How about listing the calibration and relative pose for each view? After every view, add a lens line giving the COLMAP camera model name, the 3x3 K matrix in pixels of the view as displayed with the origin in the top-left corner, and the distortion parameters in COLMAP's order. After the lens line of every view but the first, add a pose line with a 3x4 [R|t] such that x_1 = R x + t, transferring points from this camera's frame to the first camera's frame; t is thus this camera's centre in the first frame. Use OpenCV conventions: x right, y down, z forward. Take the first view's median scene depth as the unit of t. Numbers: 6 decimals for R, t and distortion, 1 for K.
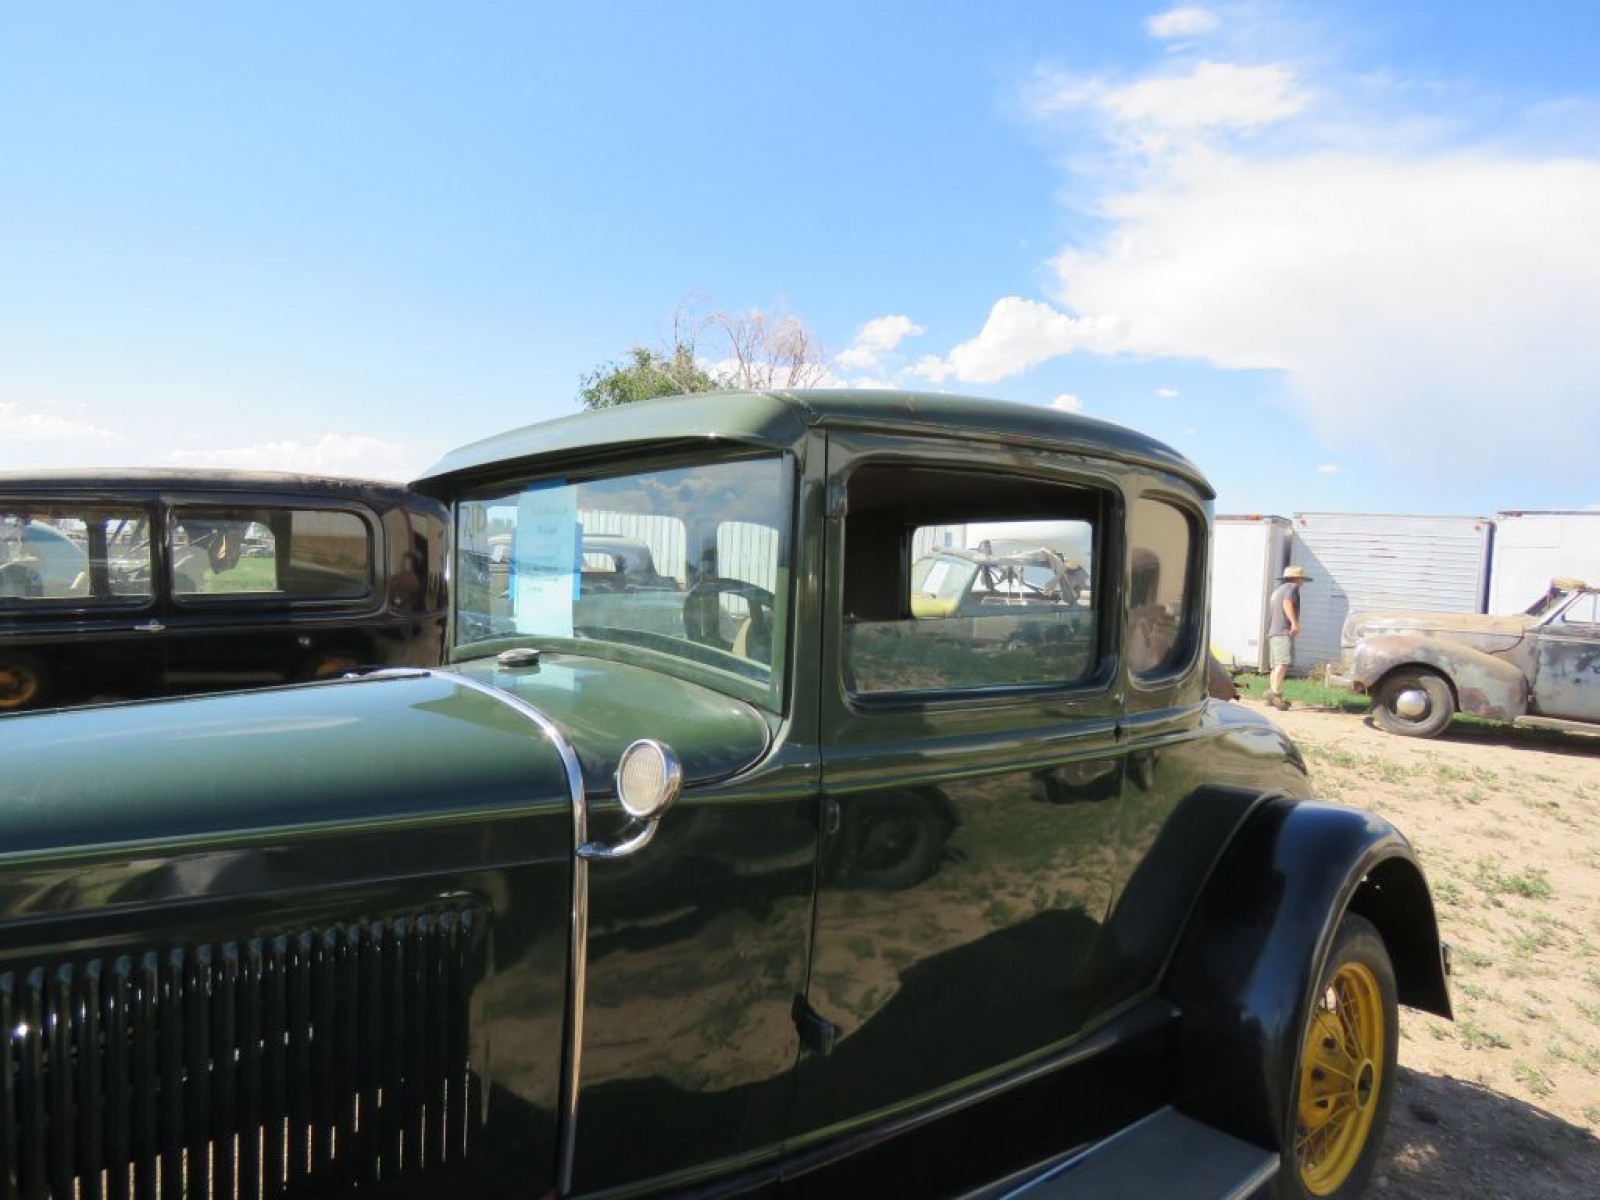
lens RADIAL K [[1034.9, 0, 796.7], [0, 1034.9, 602.8], [0, 0, 1]] dist [-0.008760, 0.006889]
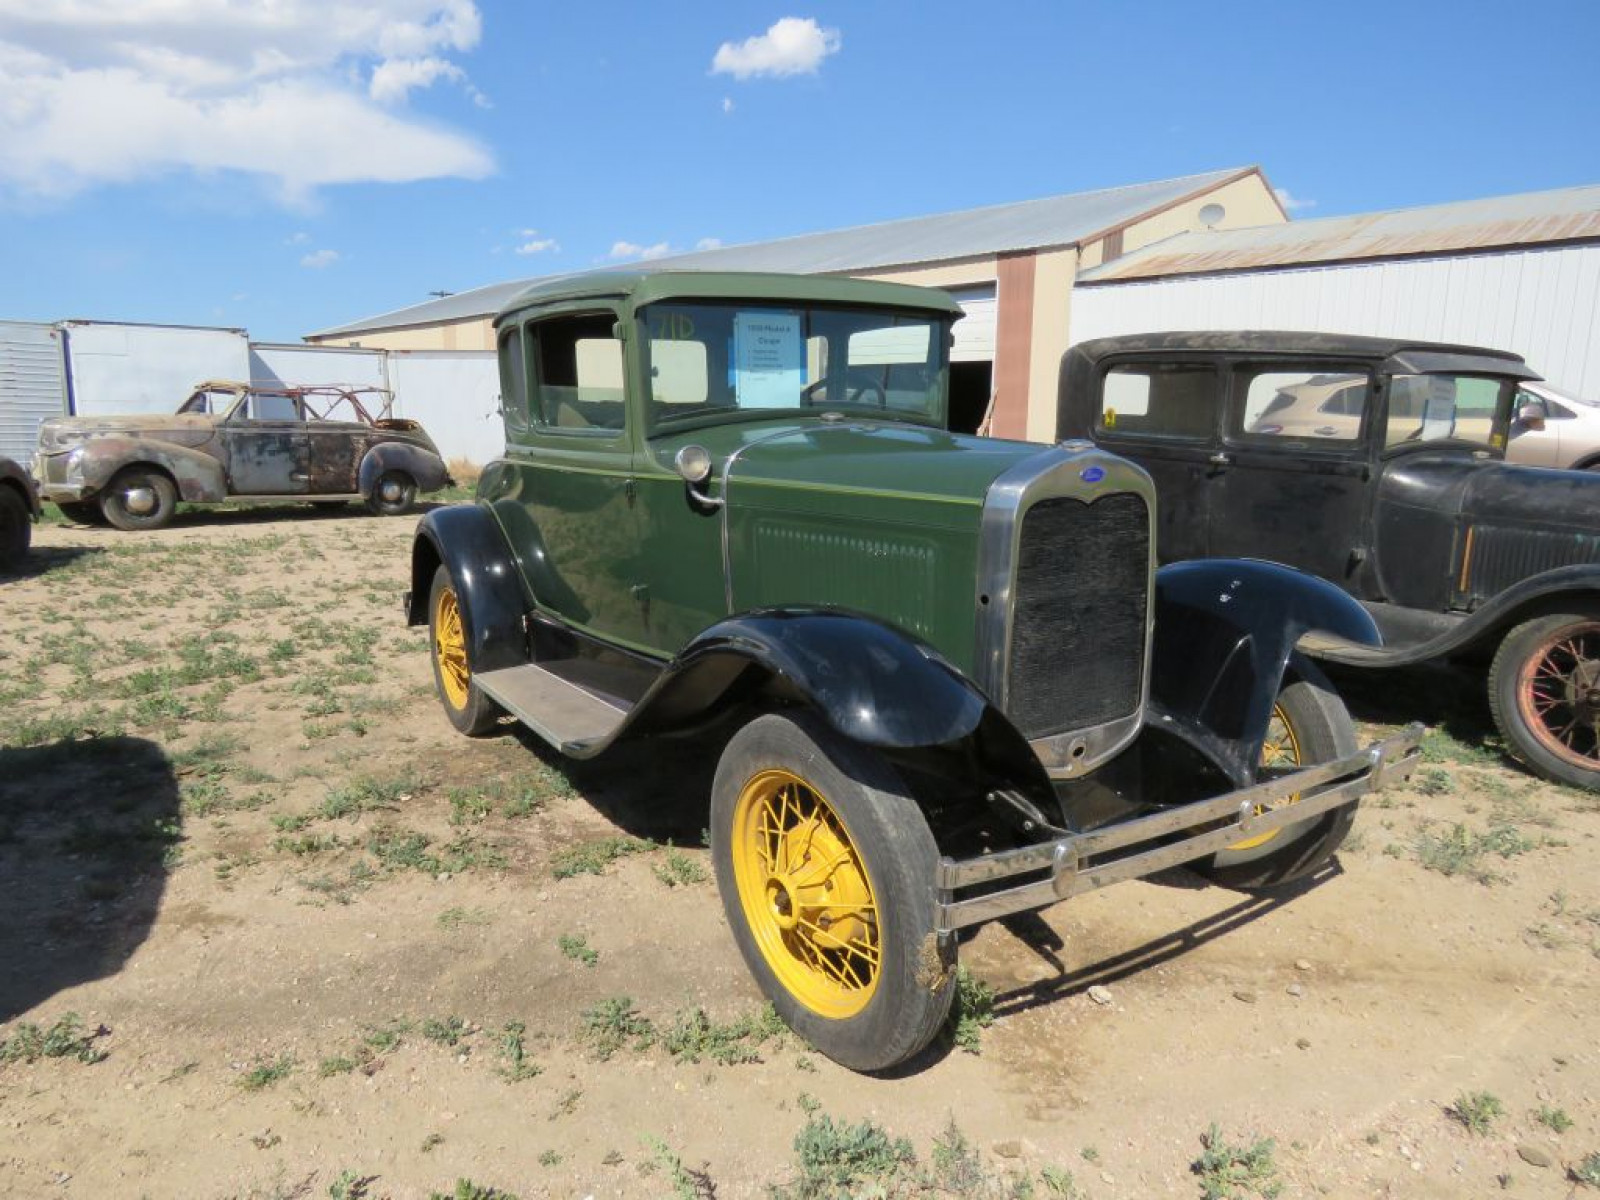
lens RADIAL K [[1034.9, 0, 774.7], [0, 1034.9, 605.2], [0, 0, 1]] dist [-0.008760, 0.006889]
pose [[0.163704, -0.217313, 0.962276, -0.392587], [0.037364, 0.976102, 0.214079, -0.002775], [-0.985802, 0.000909, 0.167911, 0.152149]]
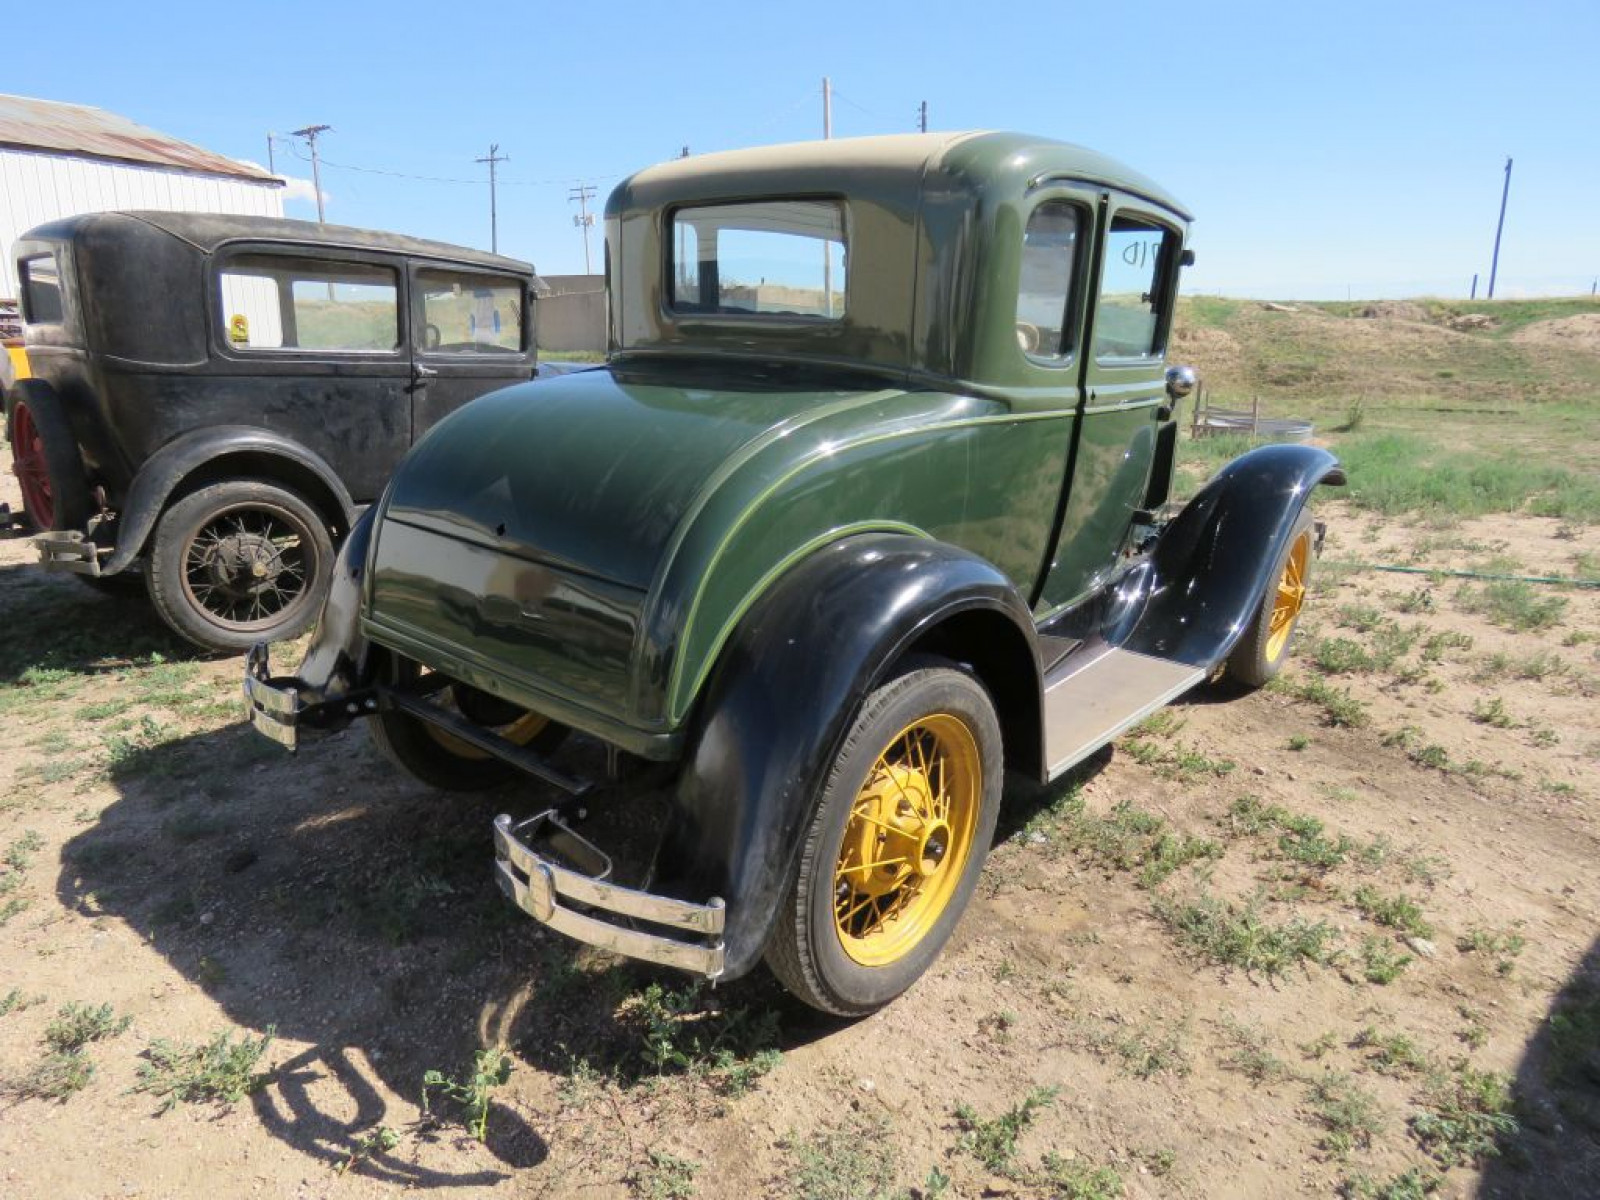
lens RADIAL K [[1034.9, 0, 788.8], [0, 1034.9, 612.4], [0, 0, 1]] dist [-0.008760, 0.006889]
pose [[-0.988633, -0.011080, -0.149940, 0.084135], [-0.055648, 0.953423, 0.296460, -0.001148], [0.139671, 0.301434, -0.943202, 0.563481]]
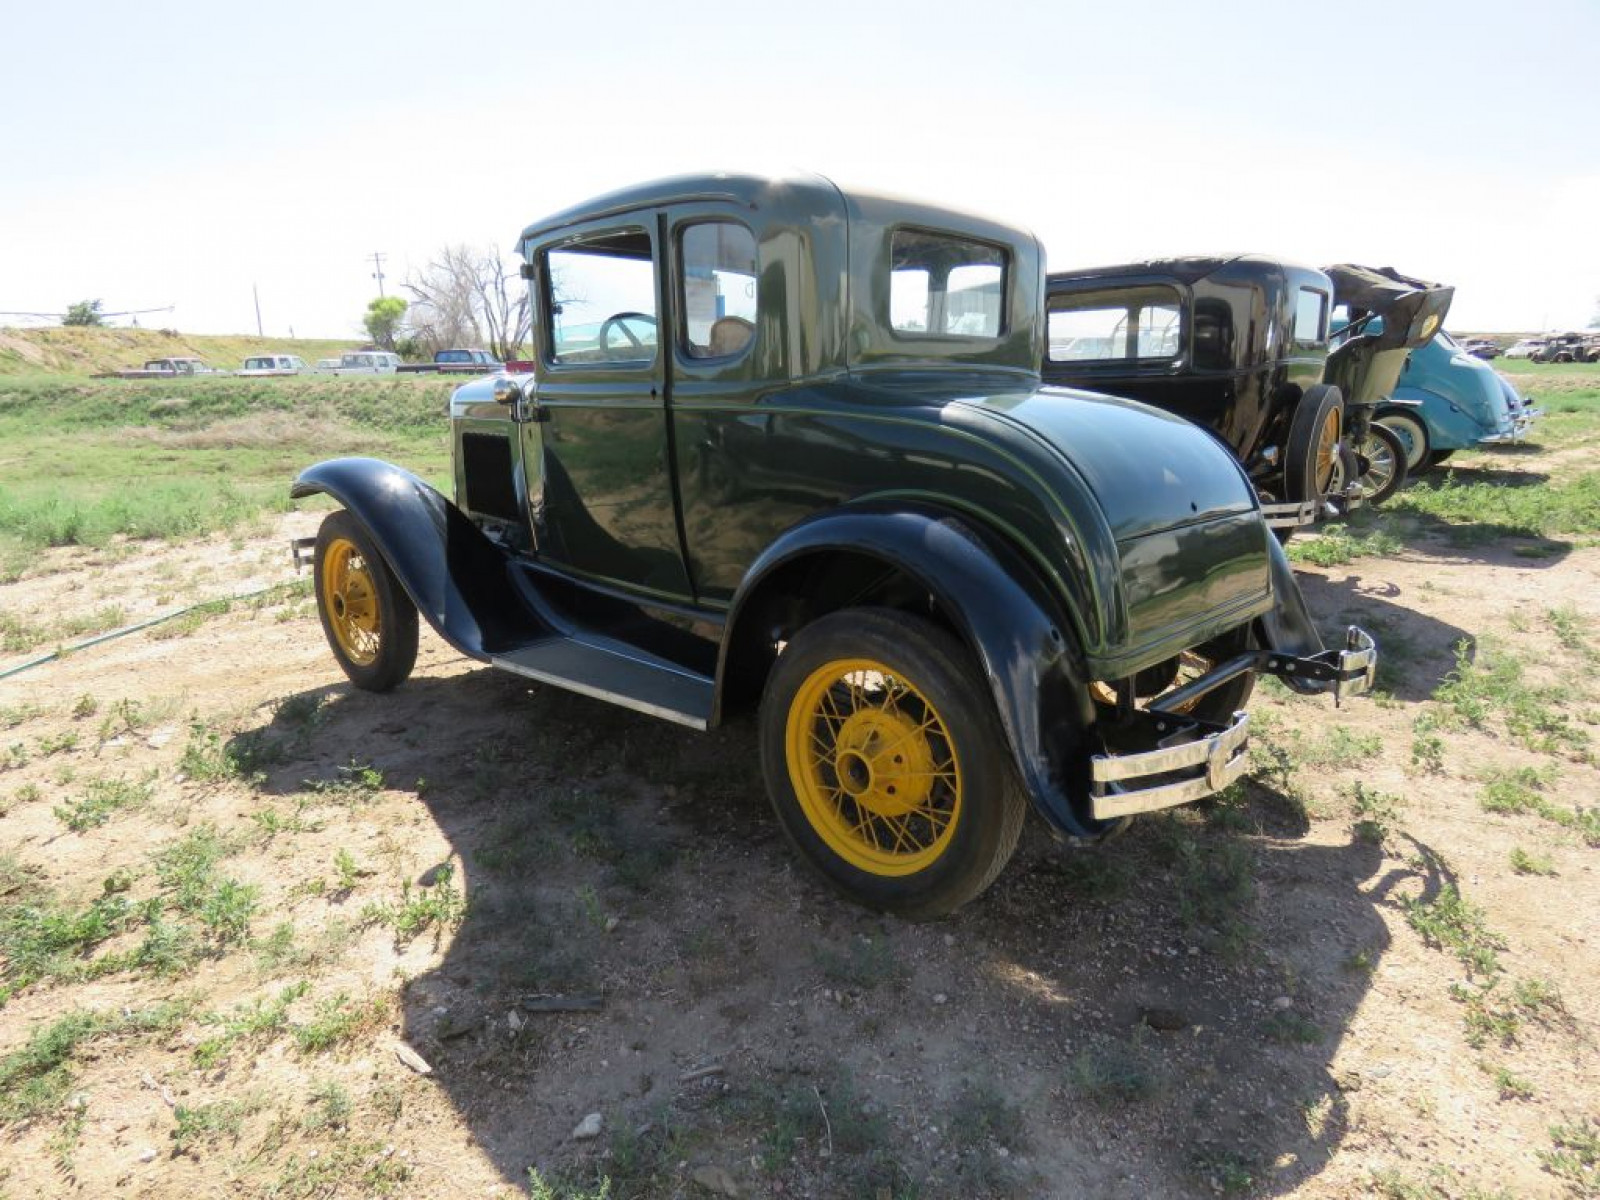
lens RADIAL K [[1034.9, 0, 778.6], [0, 1034.9, 593.8], [0, 0, 1]] dist [-0.008760, 0.006889]
pose [[0.105839, 0.185217, -0.976981, 0.371198], [-0.017917, 0.982696, 0.184359, 0.026119], [0.994222, -0.002008, 0.107326, 0.202105]]
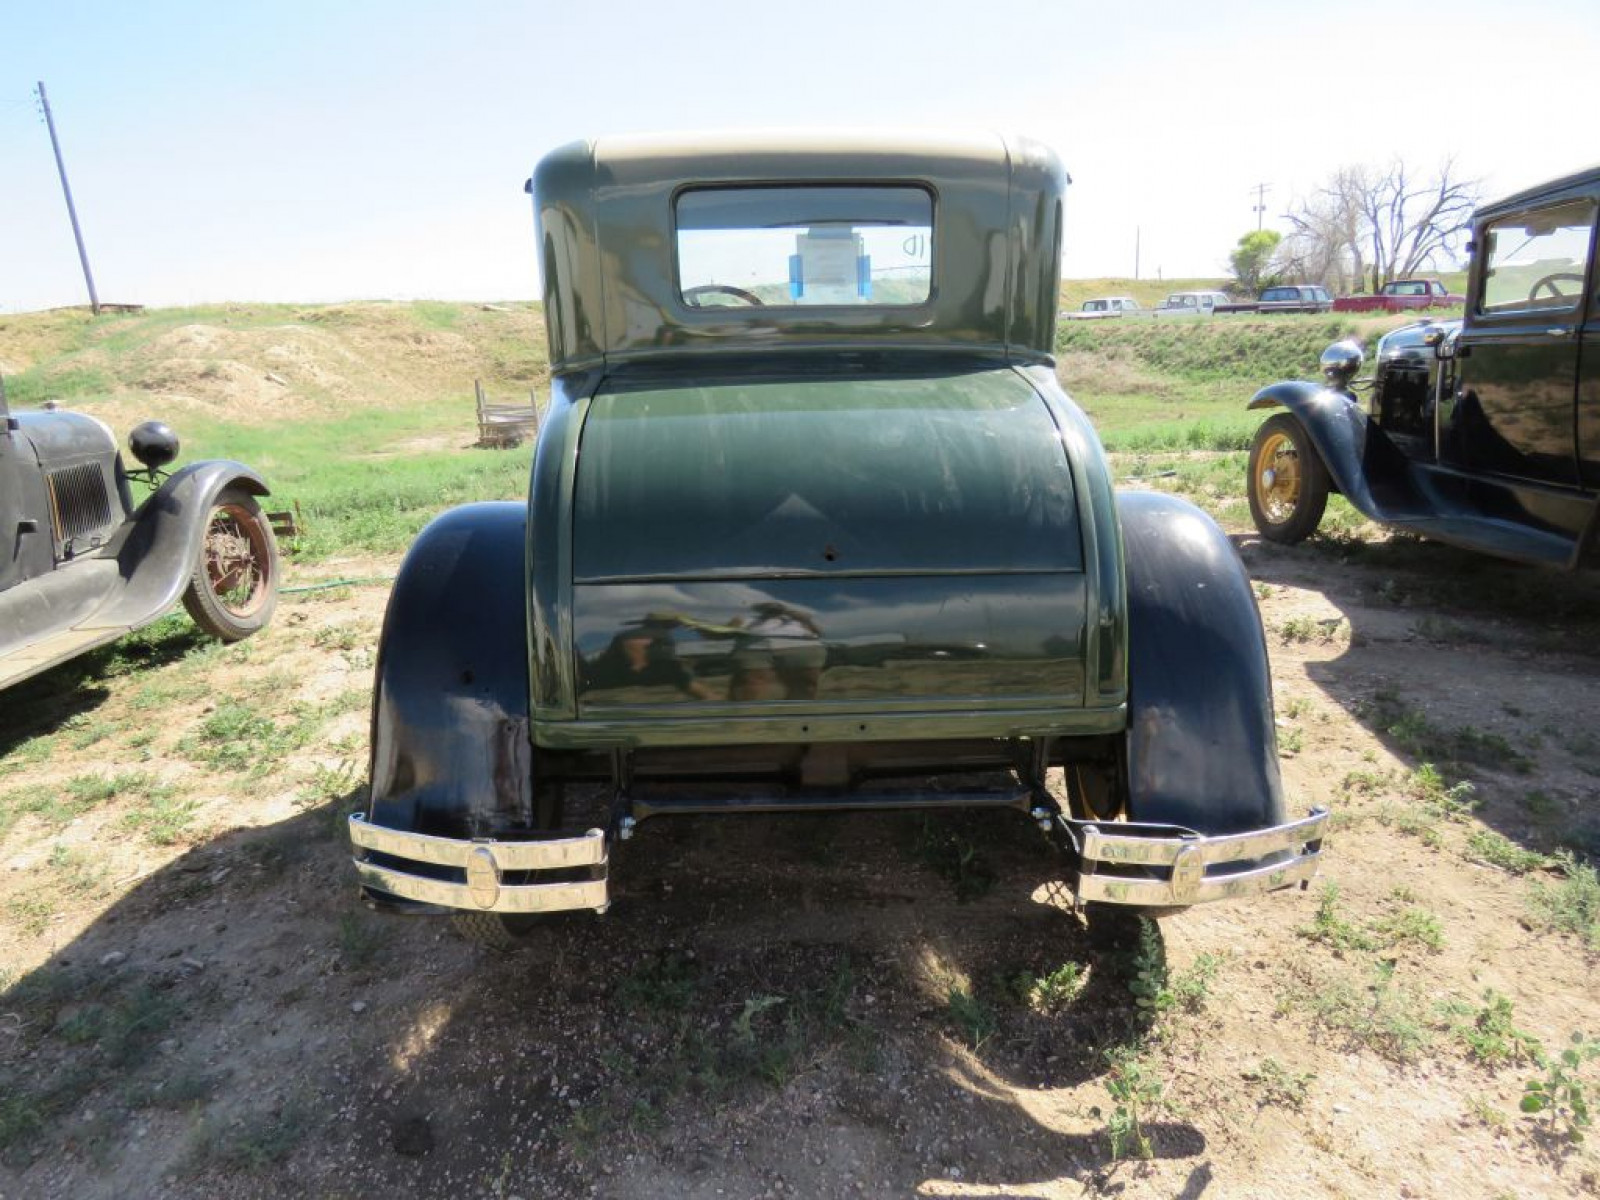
lens RADIAL K [[1034.9, 0, 792.7], [0, 1034.9, 600.2], [0, 0, 1]] dist [-0.008760, 0.006889]
pose [[-0.635029, 0.193245, -0.747927, 0.263195], [-0.008612, 0.966374, 0.256998, 0.010002], [0.772440, 0.169643, -0.612011, 0.453928]]
